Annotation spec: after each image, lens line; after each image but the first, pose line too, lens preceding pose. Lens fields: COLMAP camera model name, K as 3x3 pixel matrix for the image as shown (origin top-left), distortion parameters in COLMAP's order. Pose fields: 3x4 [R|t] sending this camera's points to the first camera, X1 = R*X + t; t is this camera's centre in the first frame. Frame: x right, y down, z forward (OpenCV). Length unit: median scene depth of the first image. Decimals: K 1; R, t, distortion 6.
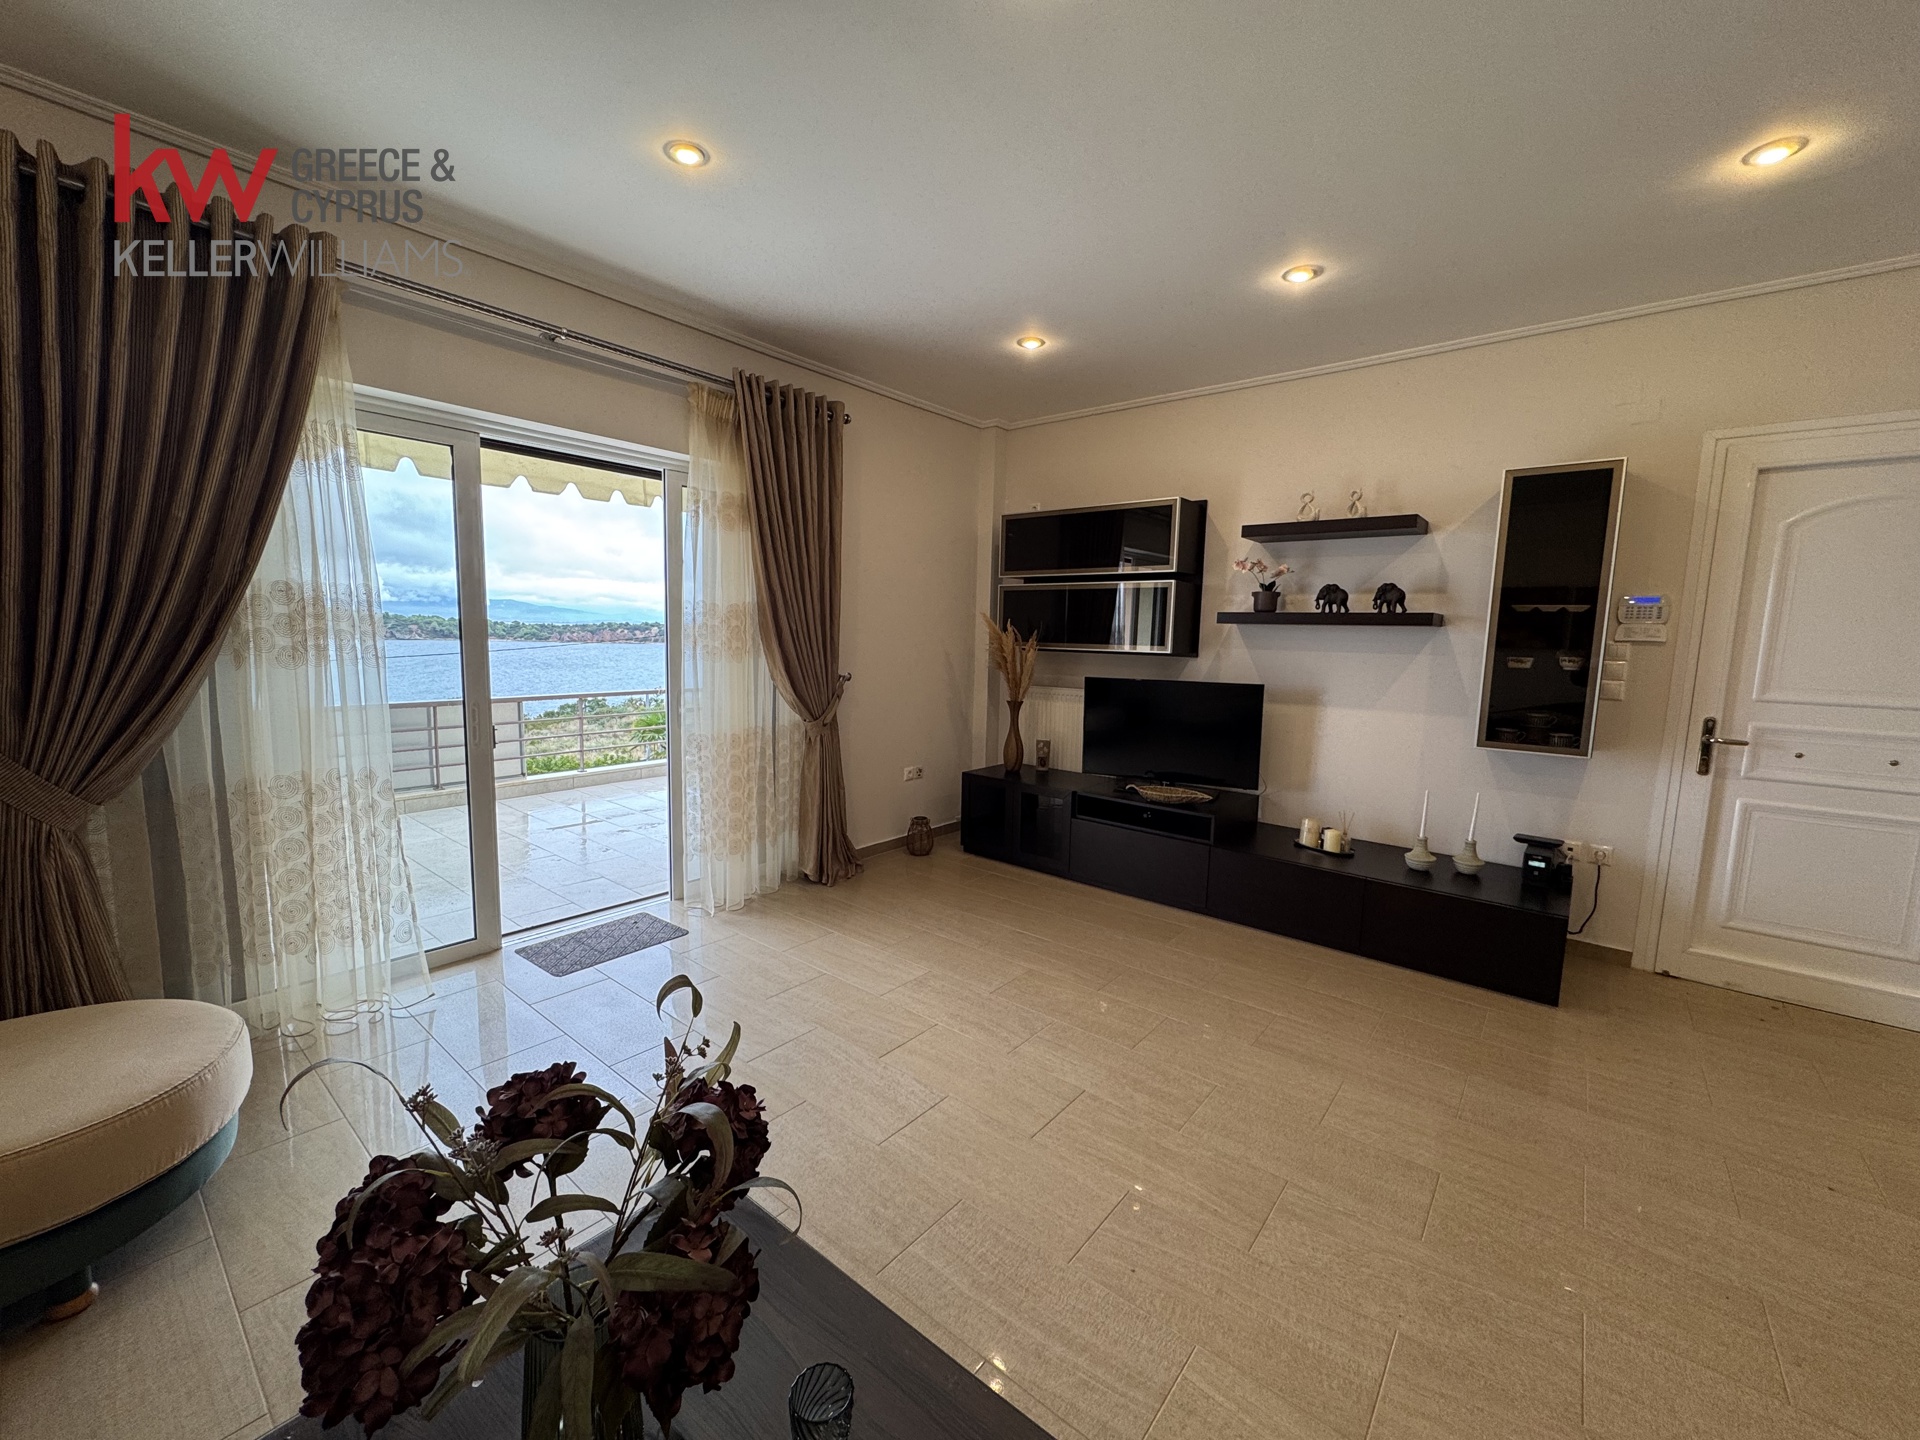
lens RADIAL K [[764.8, 0, 960.0], [0, 764.8, 720.0], [0, 0, 1]] dist [-0.002044, -0.000024]
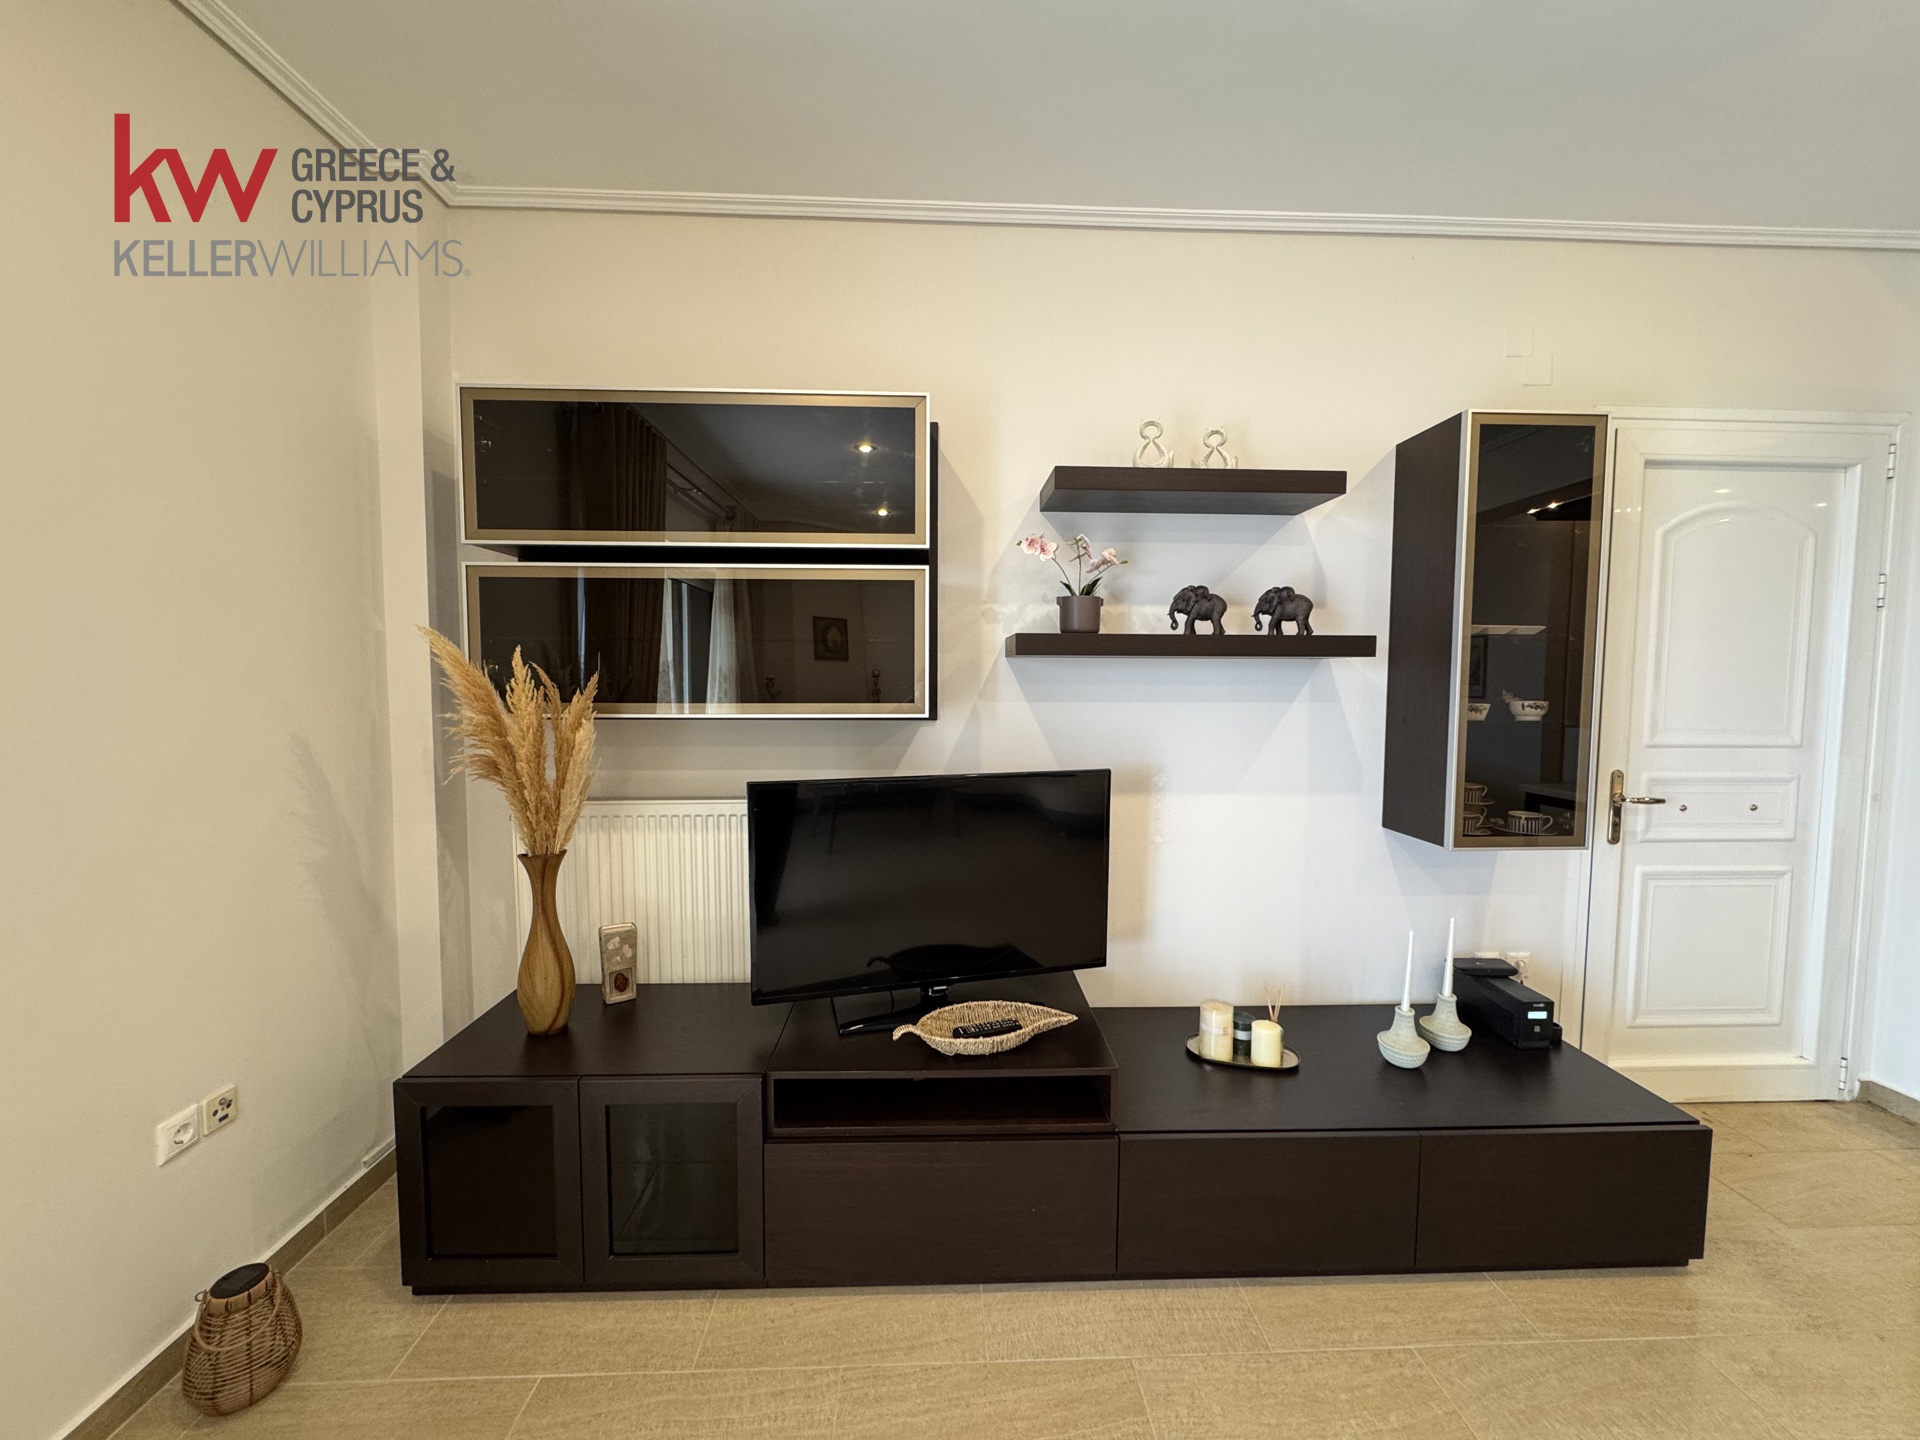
lens RADIAL K [[764.8, 0, 960.0], [0, 764.8, 720.0], [0, 0, 1]] dist [-0.002044, -0.000024]
pose [[0.746418, -0.058310, 0.662918, -0.031308], [0.091162, 0.995722, -0.015061, -0.084907], [-0.659204, 0.071675, 0.748541, 0.693548]]
